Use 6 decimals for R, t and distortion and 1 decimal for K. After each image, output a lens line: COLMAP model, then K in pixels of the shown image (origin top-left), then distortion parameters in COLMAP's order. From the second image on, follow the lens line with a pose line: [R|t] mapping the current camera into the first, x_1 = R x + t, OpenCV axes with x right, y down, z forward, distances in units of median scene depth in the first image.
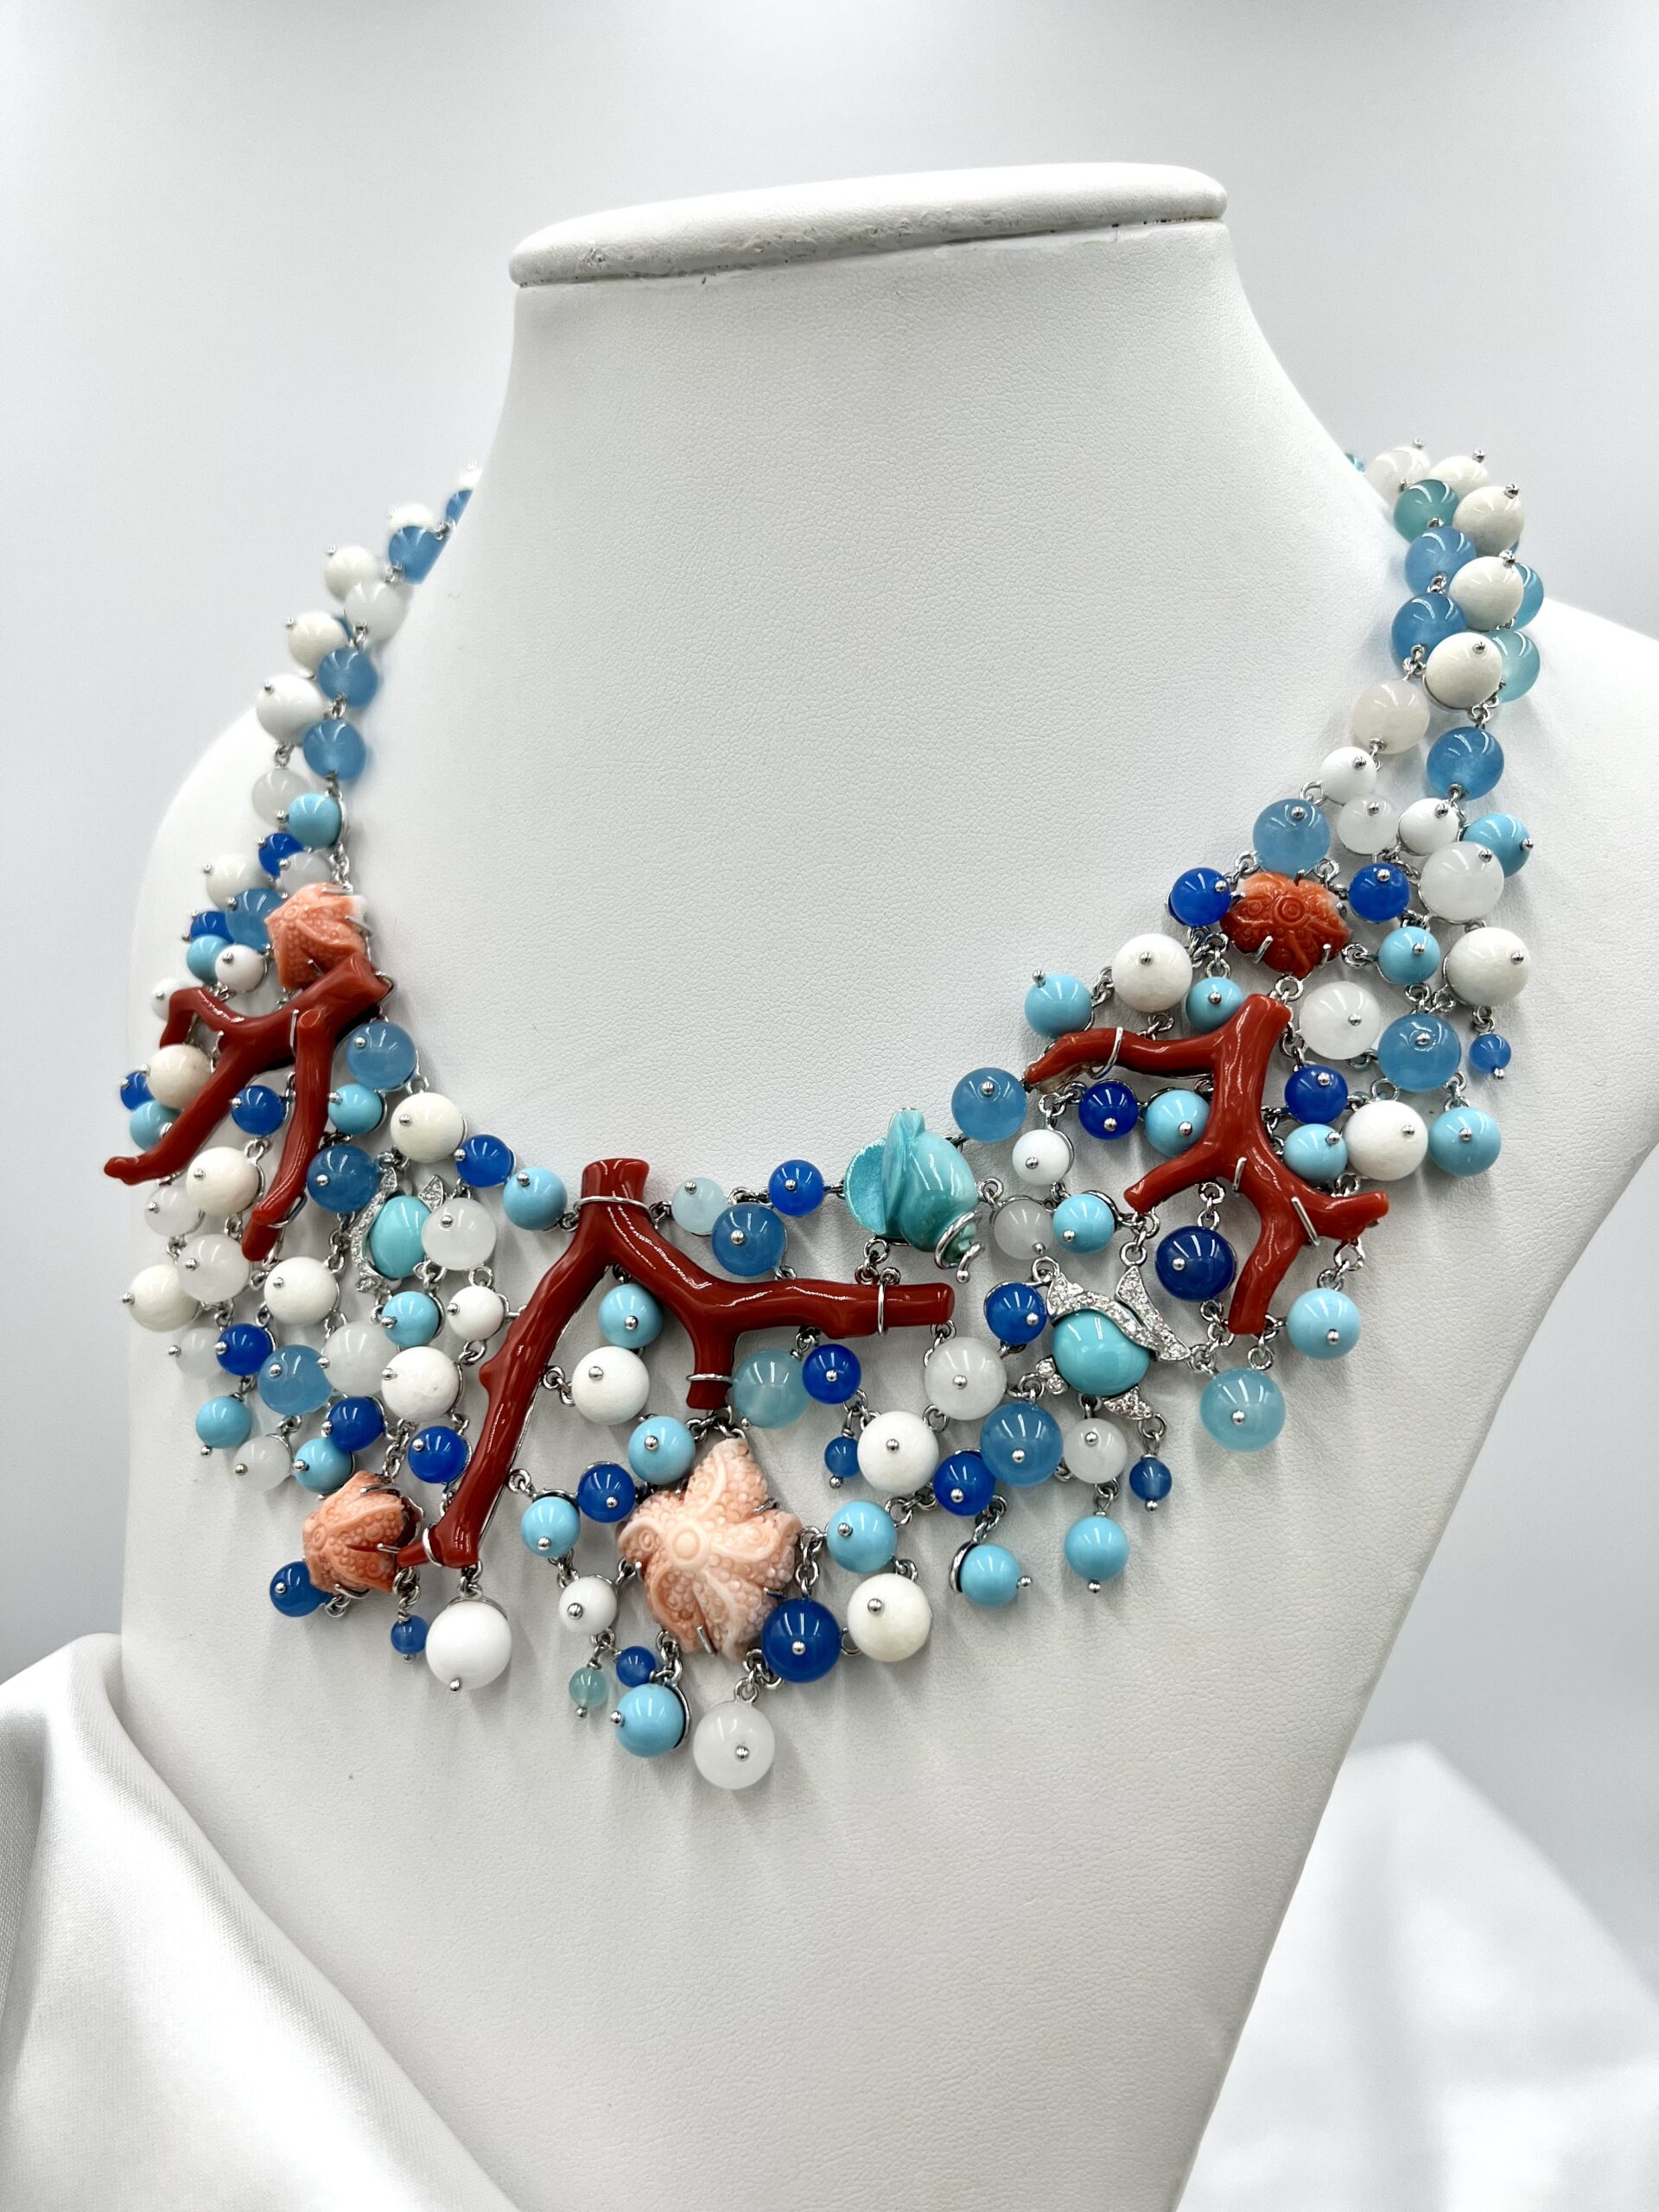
lens RADIAL K [[1770.6, 0, 825.4], [0, 1770.6, 1113.8], [0, 0, 1]] dist [0.005692, -0.009009]
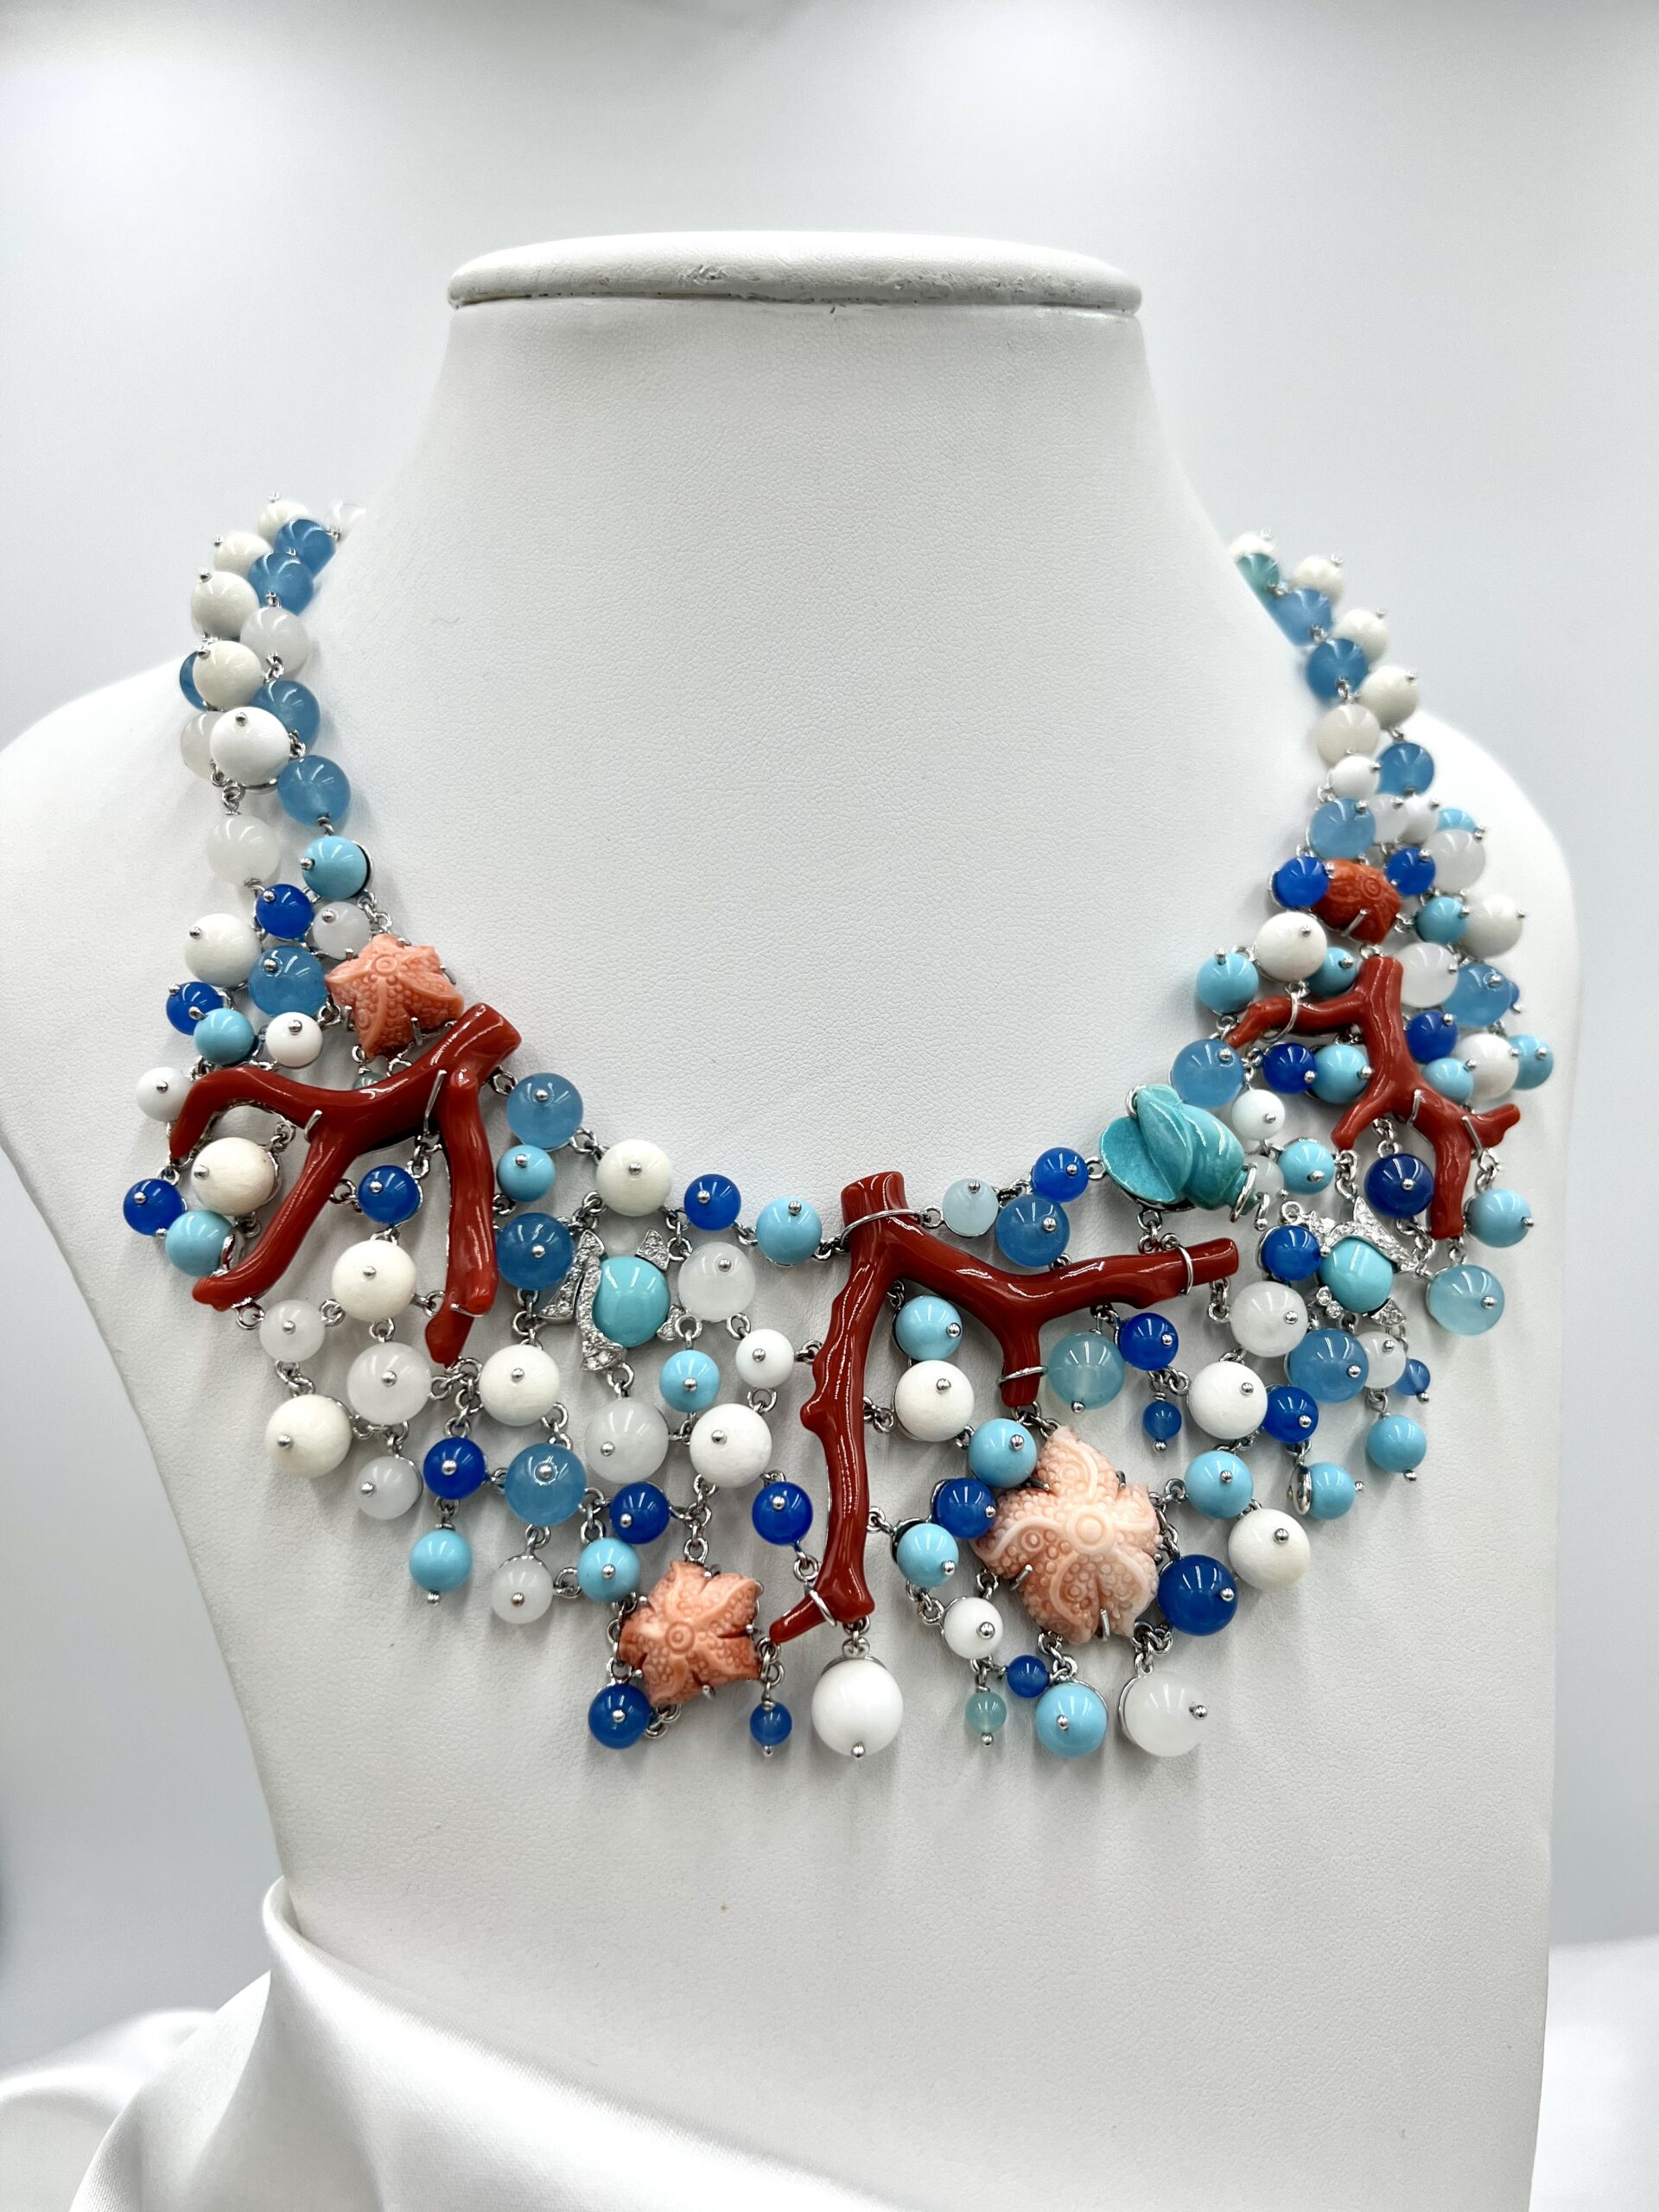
lens RADIAL K [[1770.6, 0, 819.4], [0, 1770.6, 1118.3], [0, 0, 1]] dist [0.005692, -0.009009]
pose [[0.849197, -0.104365, 0.517660, -0.665442], [0.147376, 0.988165, -0.042541, 0.032494], [-0.507094, 0.112417, 0.854528, 0.188038]]
